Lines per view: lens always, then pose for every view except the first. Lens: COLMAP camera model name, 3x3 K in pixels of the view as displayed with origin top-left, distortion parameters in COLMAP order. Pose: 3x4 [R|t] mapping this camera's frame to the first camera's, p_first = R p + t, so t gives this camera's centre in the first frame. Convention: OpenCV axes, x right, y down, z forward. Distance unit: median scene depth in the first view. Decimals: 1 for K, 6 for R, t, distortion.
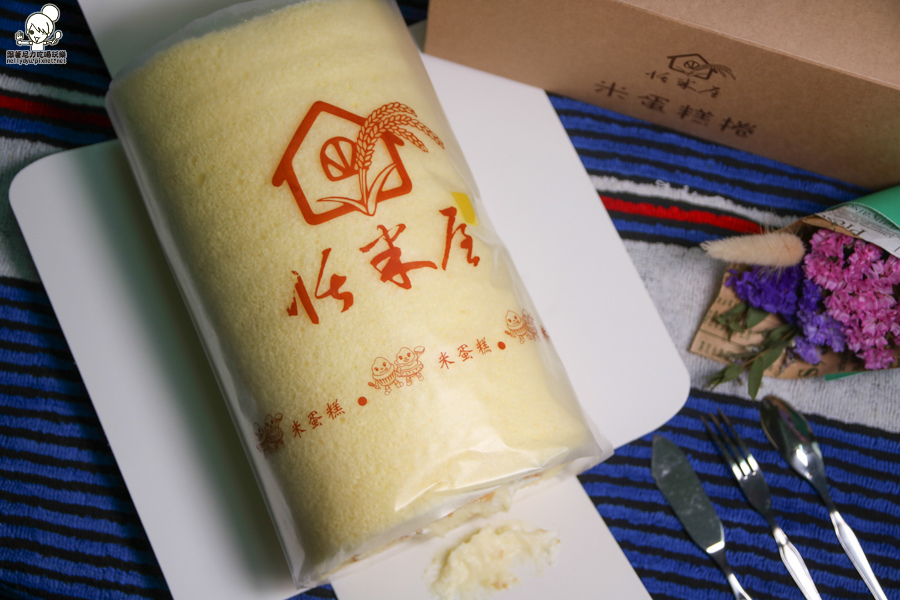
lens RADIAL K [[1465.4, 0, 450.0], [0, 1465.4, 300.0], [0, 0, 1]] dist [0.018552, 0.061863]
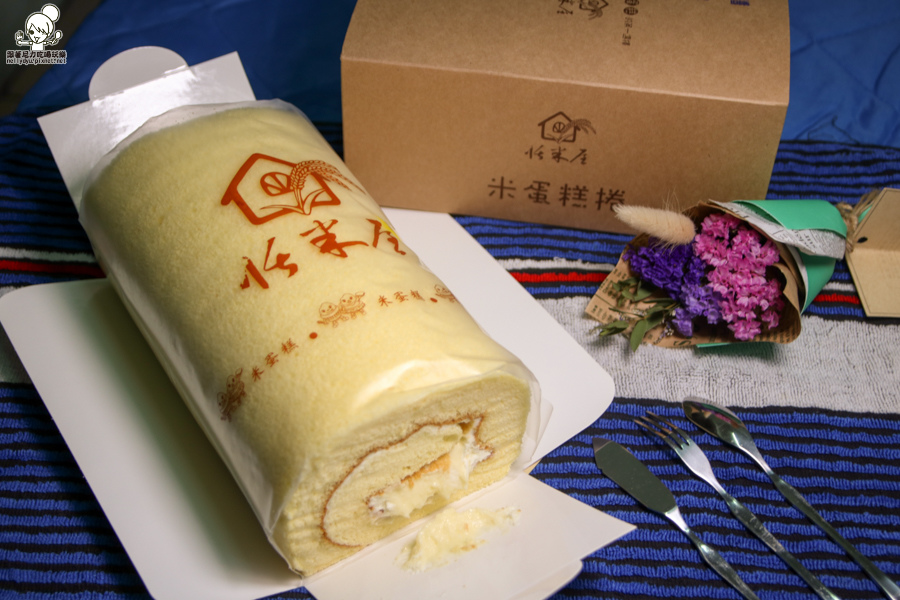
lens RADIAL K [[1285.4, 0, 450.0], [0, 1285.4, 300.0], [0, 0, 1]] dist [-0.014156, 0.011690]
pose [[0.989395, -0.125828, 0.072556, -0.023538], [0.145247, 0.859069, -0.490819, 0.506814], [-0.000572, 0.496152, 0.868235, 0.140067]]
